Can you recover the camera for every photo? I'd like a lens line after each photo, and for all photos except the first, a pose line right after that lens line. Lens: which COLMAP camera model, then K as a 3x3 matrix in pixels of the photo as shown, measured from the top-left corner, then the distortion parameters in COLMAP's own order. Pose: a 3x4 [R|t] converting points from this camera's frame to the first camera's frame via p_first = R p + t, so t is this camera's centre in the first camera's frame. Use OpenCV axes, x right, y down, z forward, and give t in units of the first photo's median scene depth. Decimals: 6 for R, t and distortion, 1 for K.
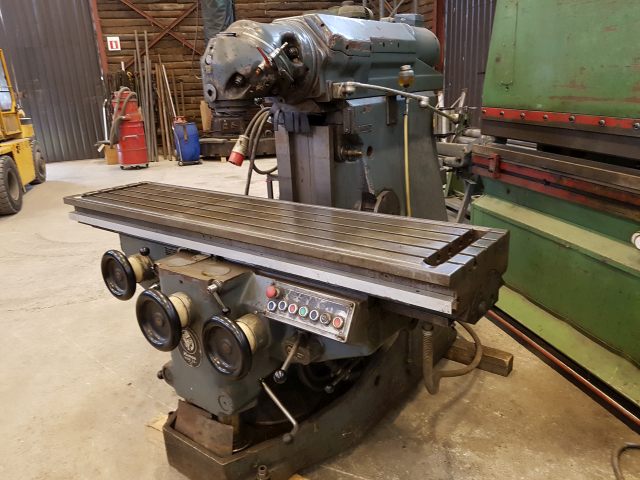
lens RADIAL K [[497.7, 0, 320.0], [0, 497.7, 240.0], [0, 0, 1]] dist [0.063545, -0.000237]
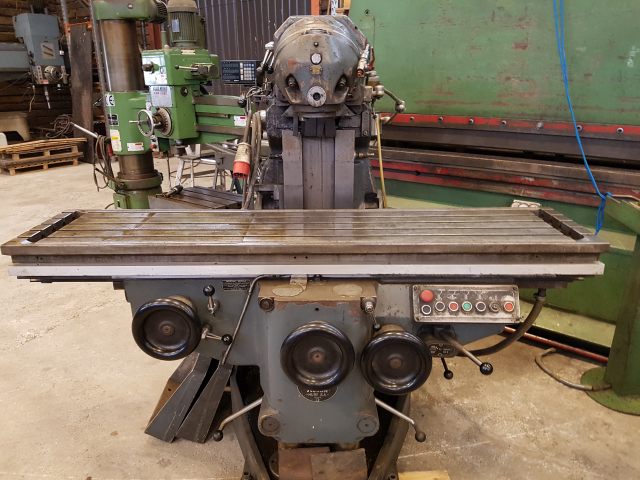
lens RADIAL K [[481.9, 0, 319.9], [0, 481.9, 250.5], [0, 0, 1]] dist [0.103928, -0.001182]
pose [[0.821431, -0.166527, 0.545454, -0.520316], [0.154478, 0.985634, 0.068276, -0.056346], [-0.548988, 0.028177, 0.835355, 0.195157]]
